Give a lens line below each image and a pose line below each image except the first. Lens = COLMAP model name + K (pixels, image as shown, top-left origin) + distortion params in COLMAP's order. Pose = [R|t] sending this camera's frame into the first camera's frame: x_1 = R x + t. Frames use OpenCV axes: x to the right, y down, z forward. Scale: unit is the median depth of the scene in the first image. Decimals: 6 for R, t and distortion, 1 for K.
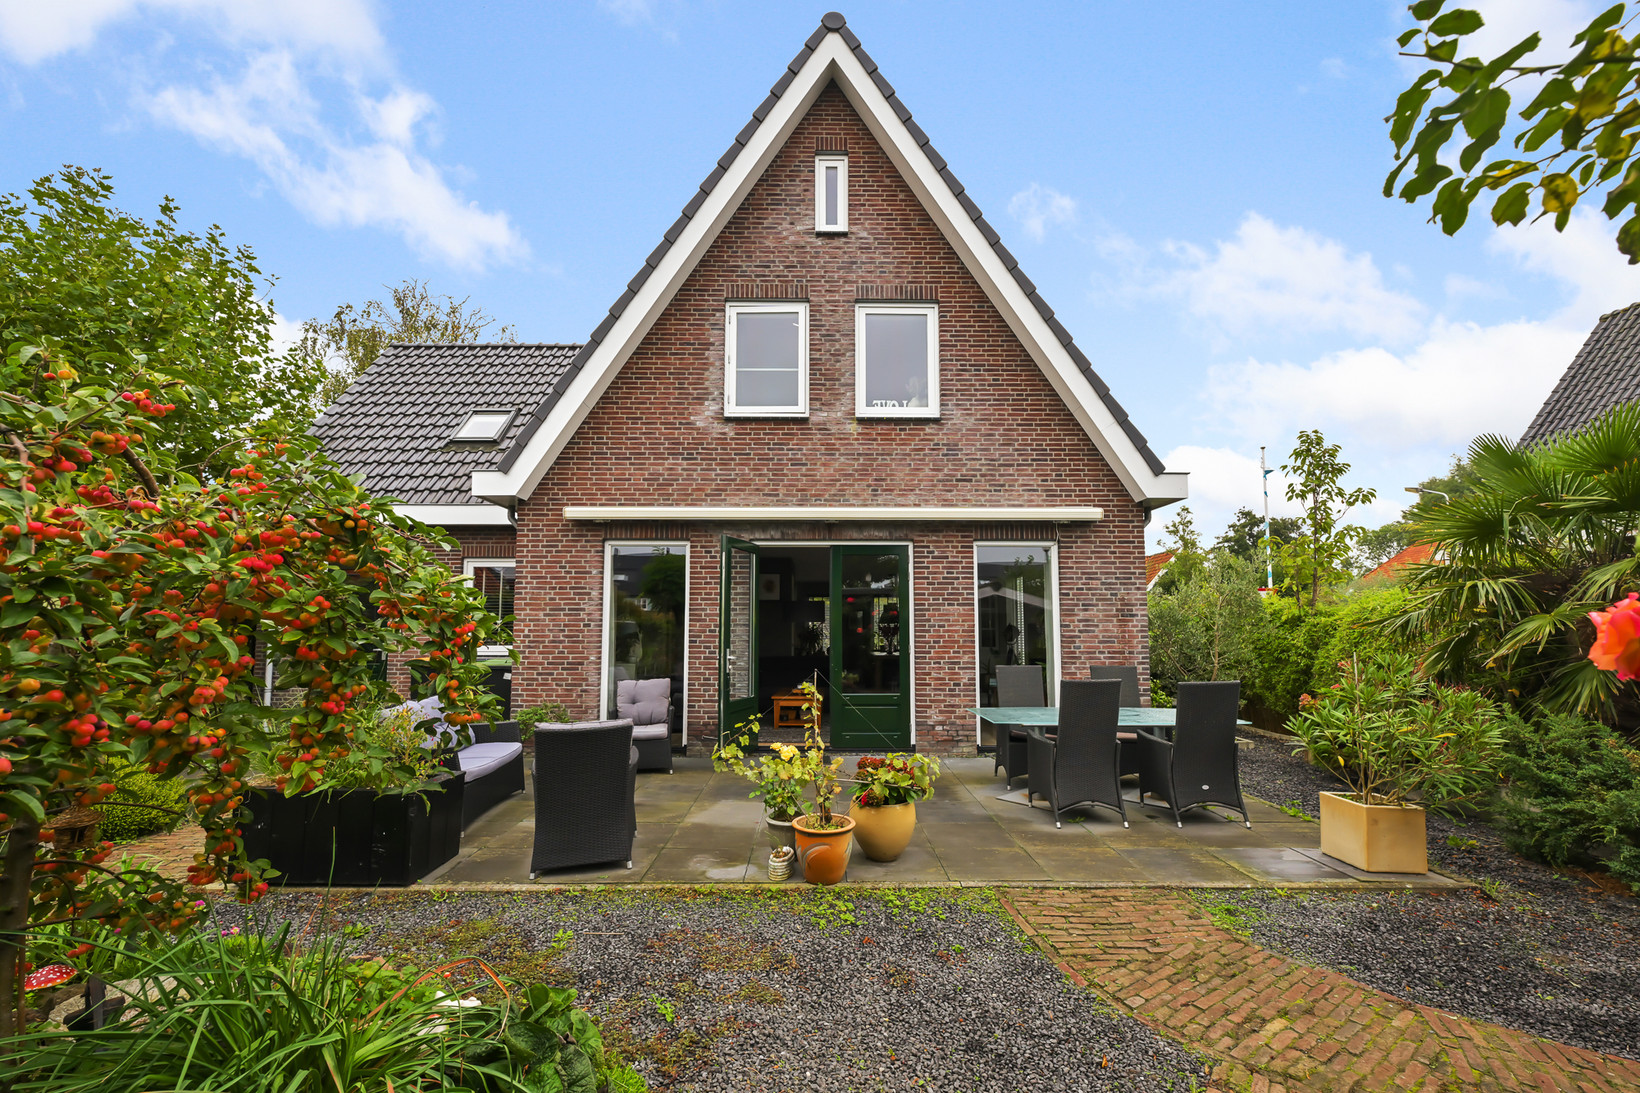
lens RADIAL K [[674.5, 0, 780.1], [0, 674.5, 579.4], [0, 0, 1]] dist [-0.001170, 0.000452]
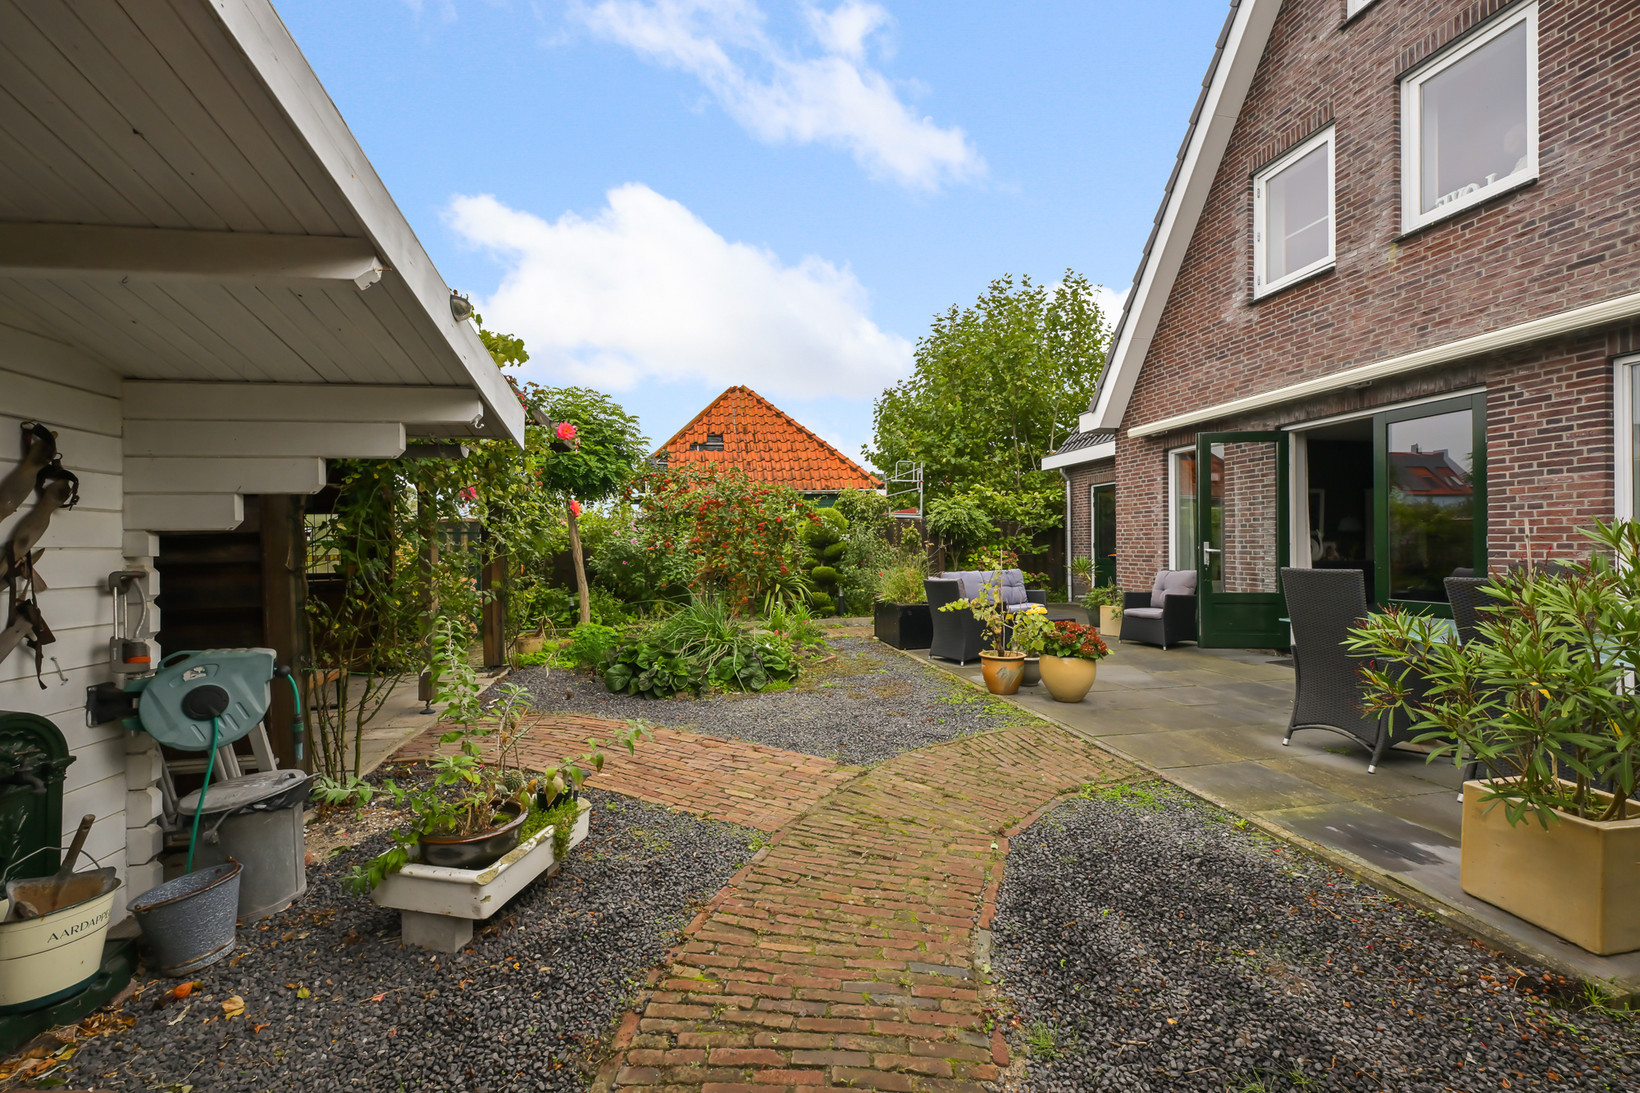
lens RADIAL K [[674.5, 0, 825.9], [0, 674.5, 544.8], [0, 0, 1]] dist [-0.001170, 0.000452]
pose [[0.189045, -0.007035, -0.981943, 0.731717], [0.069448, 0.997566, 0.006224, 0.052849], [0.979509, -0.069370, 0.189074, 0.207143]]
